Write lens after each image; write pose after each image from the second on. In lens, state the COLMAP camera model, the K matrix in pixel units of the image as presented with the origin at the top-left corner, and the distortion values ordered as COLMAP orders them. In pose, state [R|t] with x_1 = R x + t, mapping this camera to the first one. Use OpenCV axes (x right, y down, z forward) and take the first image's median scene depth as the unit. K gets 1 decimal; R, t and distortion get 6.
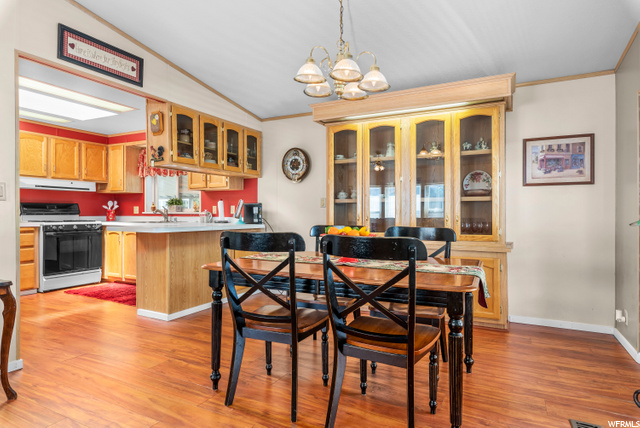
lens RADIAL K [[371.7, 0, 320.0], [0, 371.7, 214.0], [0, 0, 1]] dist [-0.000263, 0.000228]
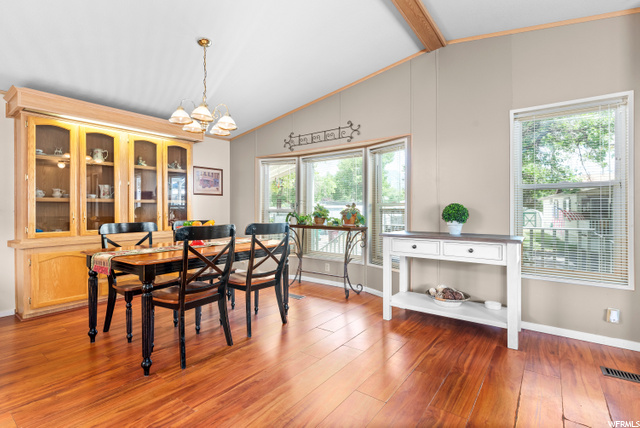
lens RADIAL K [[307.1, 0, 320.8], [0, 307.1, 206.8], [0, 0, 1]] dist [-0.000501, 0.000029]
pose [[0.165143, 0.007073, 0.986244, -0.517154], [0.004647, 0.999958, -0.007949, -0.005683], [-0.986259, 0.005896, 0.165103, 0.164864]]
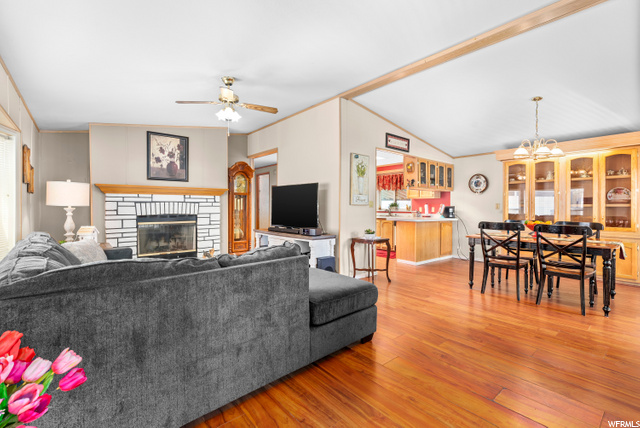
lens RADIAL K [[288.7, 0, 320.8], [0, 288.7, 210.1], [0, 0, 1]] dist [0.000655, 0.000170]
pose [[0.921432, 0.006623, -0.388483, -0.213363], [-0.004633, 0.999971, 0.006060, -0.015995], [0.388512, -0.003784, 0.921436, -0.499083]]
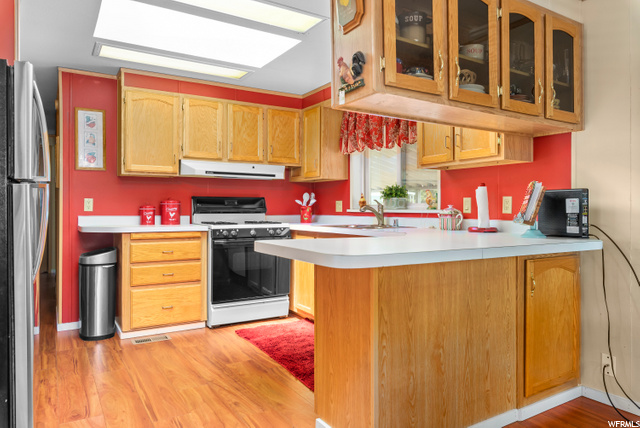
lens RADIAL K [[440.0, 0, 320.0], [0, 440.0, 214.0], [0, 0, 1]] dist [0.004186, 0.000317]
pose [[0.852810, 0.005141, -0.522196, -0.158975], [-0.001011, 0.999966, 0.008193, -0.004495], [0.522220, -0.006459, 0.852786, 0.427729]]
